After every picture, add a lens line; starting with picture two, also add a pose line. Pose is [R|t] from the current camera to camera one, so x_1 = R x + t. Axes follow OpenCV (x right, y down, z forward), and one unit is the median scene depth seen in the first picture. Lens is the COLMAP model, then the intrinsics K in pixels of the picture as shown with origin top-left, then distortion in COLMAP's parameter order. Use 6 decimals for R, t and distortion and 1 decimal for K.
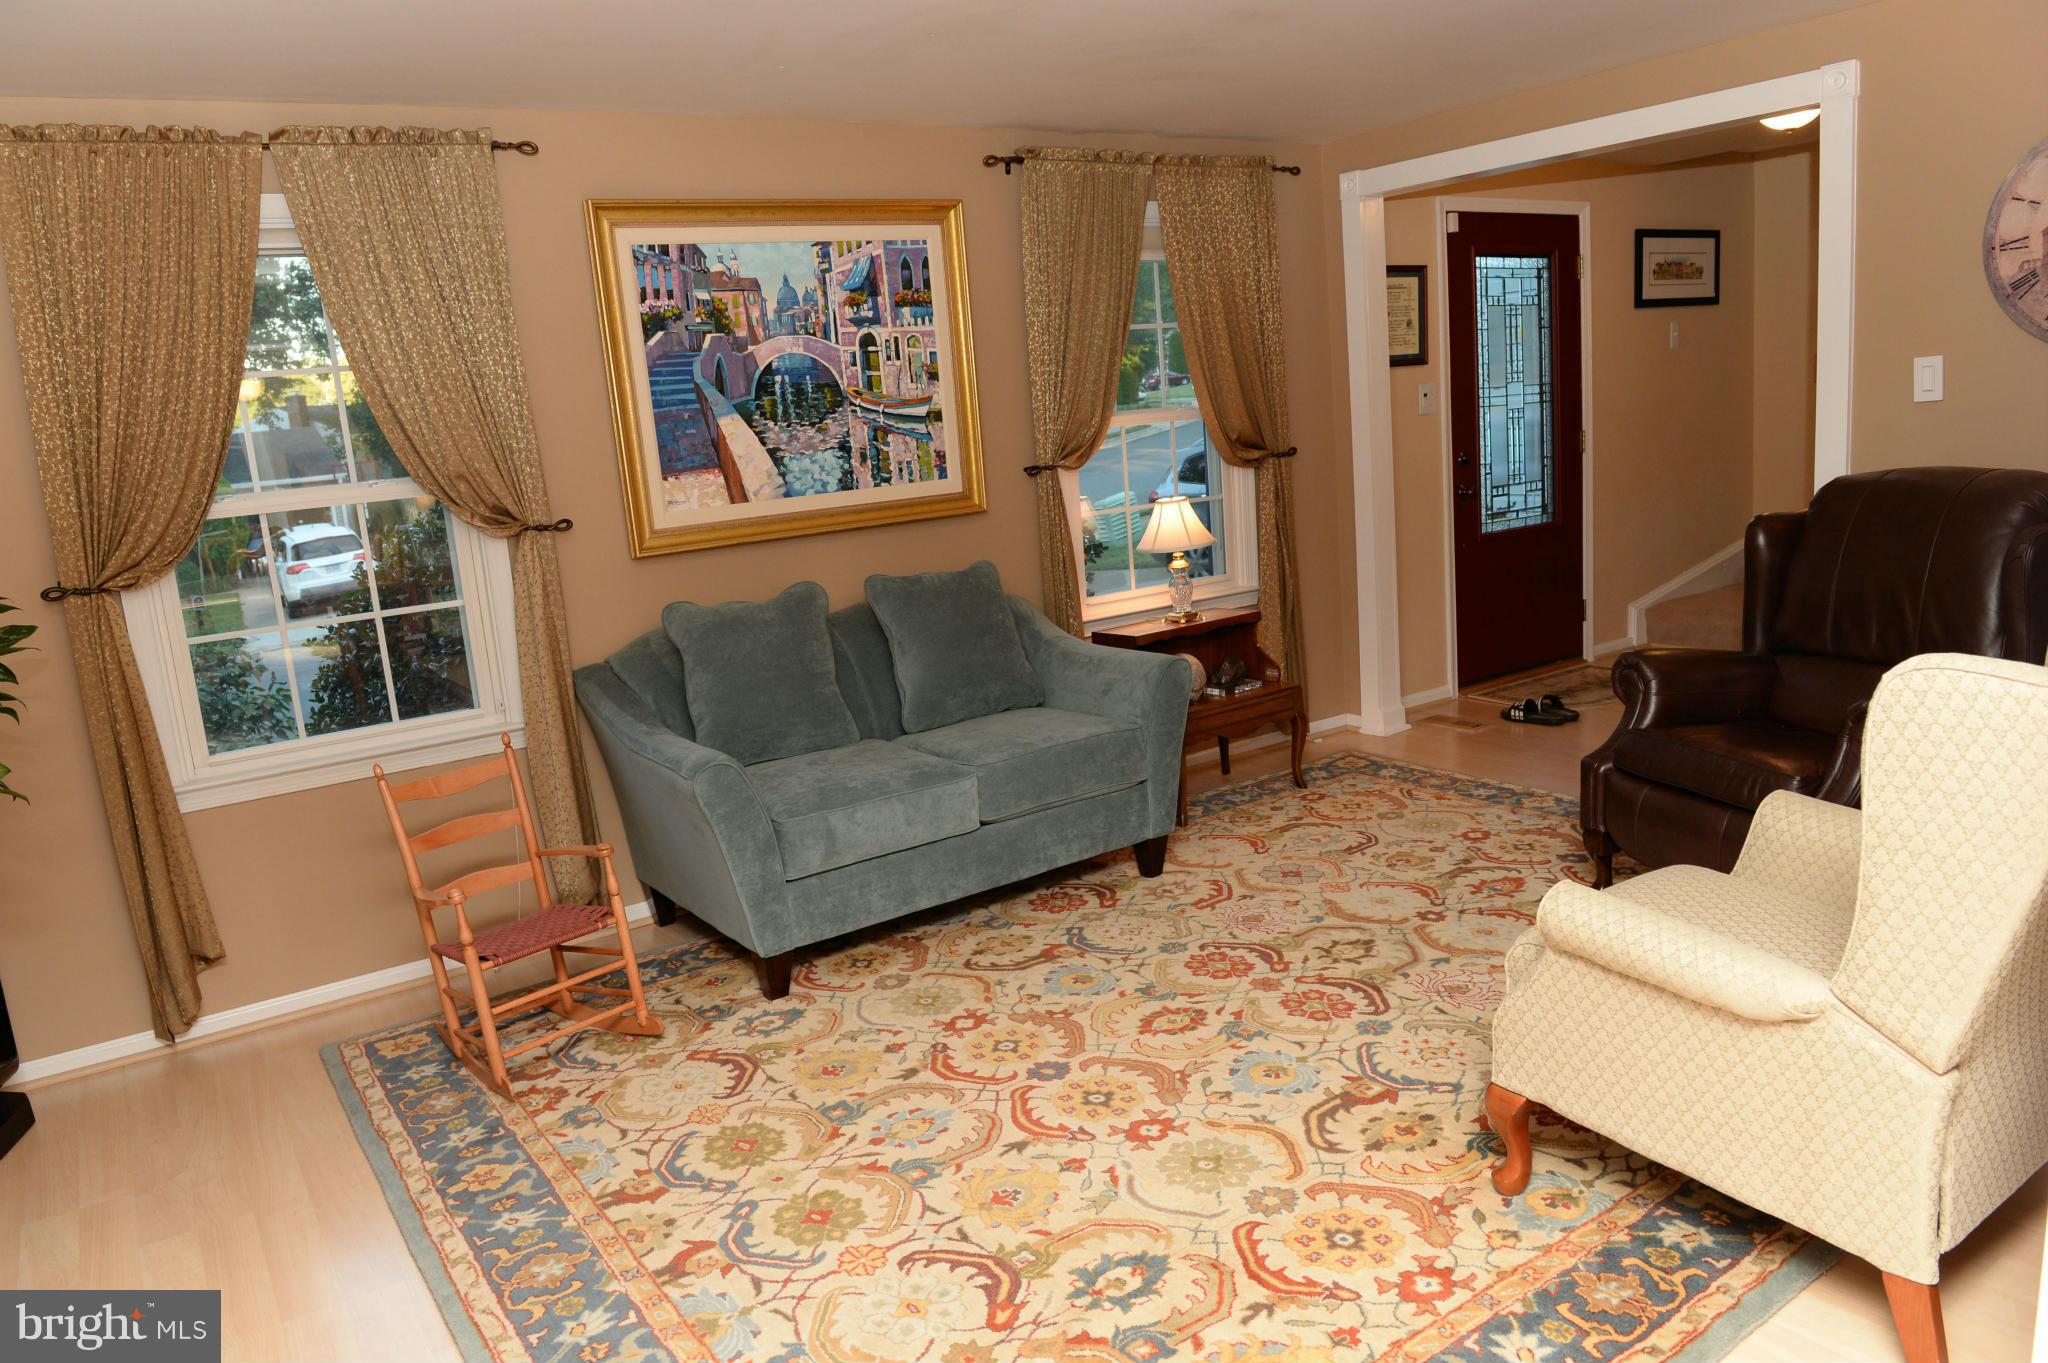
lens RADIAL K [[1401.4, 0, 1016.7], [0, 1401.4, 685.6], [0, 0, 1]] dist [-0.030506, -0.002132]
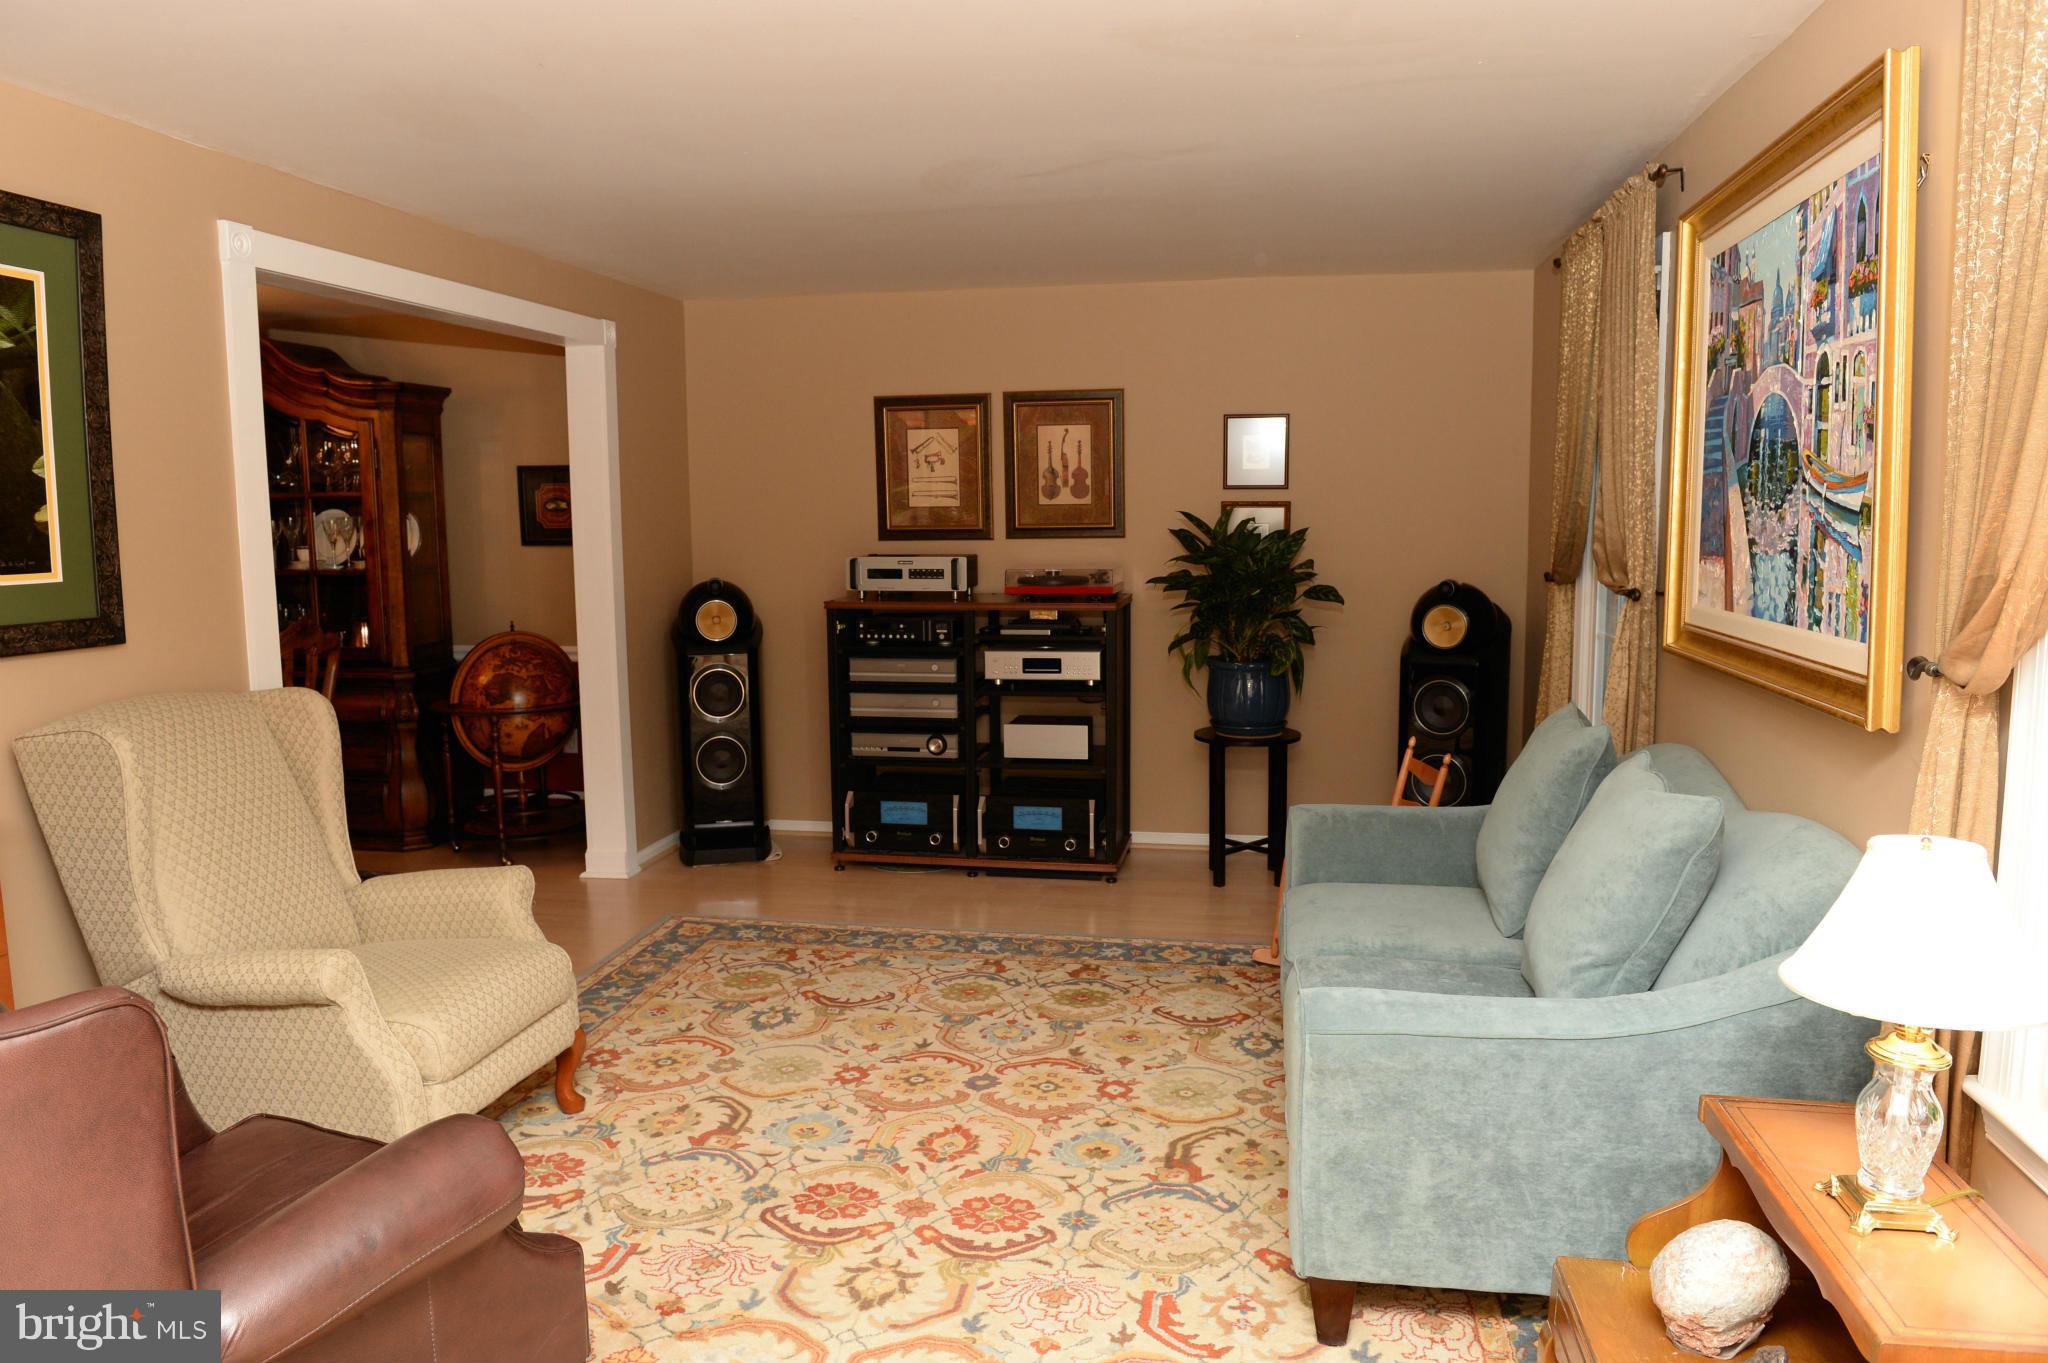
lens RADIAL K [[1401.4, 0, 1018.2], [0, 1401.4, 670.2], [0, 0, 1]] dist [-0.030506, -0.002132]
pose [[-0.702801, 0.169335, -0.690939, 0.748542], [-0.070216, 0.950002, 0.304247, -0.405063], [0.707913, 0.262340, -0.655772, 1.704320]]
